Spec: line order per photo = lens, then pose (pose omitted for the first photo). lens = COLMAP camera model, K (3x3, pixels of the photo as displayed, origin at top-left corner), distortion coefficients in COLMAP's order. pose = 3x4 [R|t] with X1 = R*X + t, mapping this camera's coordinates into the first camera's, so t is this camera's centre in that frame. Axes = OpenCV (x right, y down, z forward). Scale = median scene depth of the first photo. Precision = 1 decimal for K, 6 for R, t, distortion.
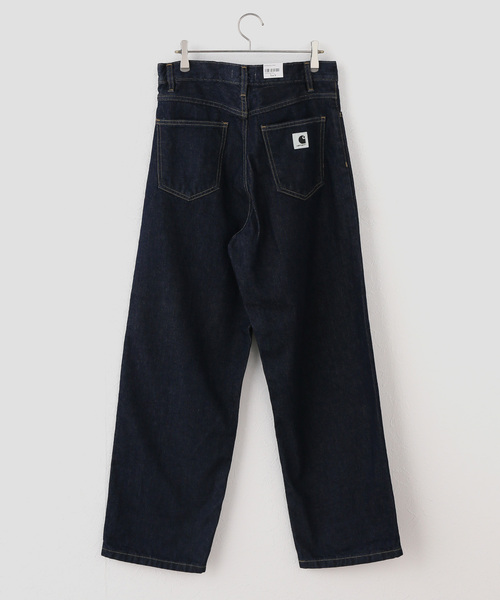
lens RADIAL K [[1446.3, 0, 255.4], [0, 1446.3, 300.1], [0, 0, 1]] dist [0.035221, 0.000000]
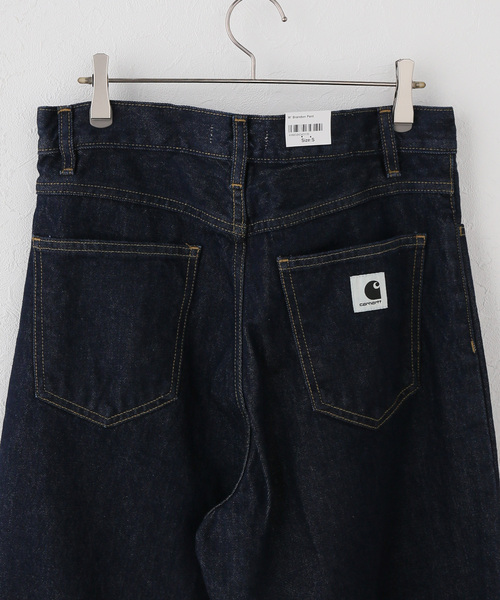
lens RADIAL K [[1462.5, 0, 247.2], [0, 1462.5, 300.7], [0, 0, 1]] dist [0.024830, 0.000000]
pose [[0.999860, 0.015384, 0.006619, -0.007644], [-0.015448, 0.999832, 0.009854, -0.111299], [-0.006467, -0.009955, 0.999930, 0.566818]]
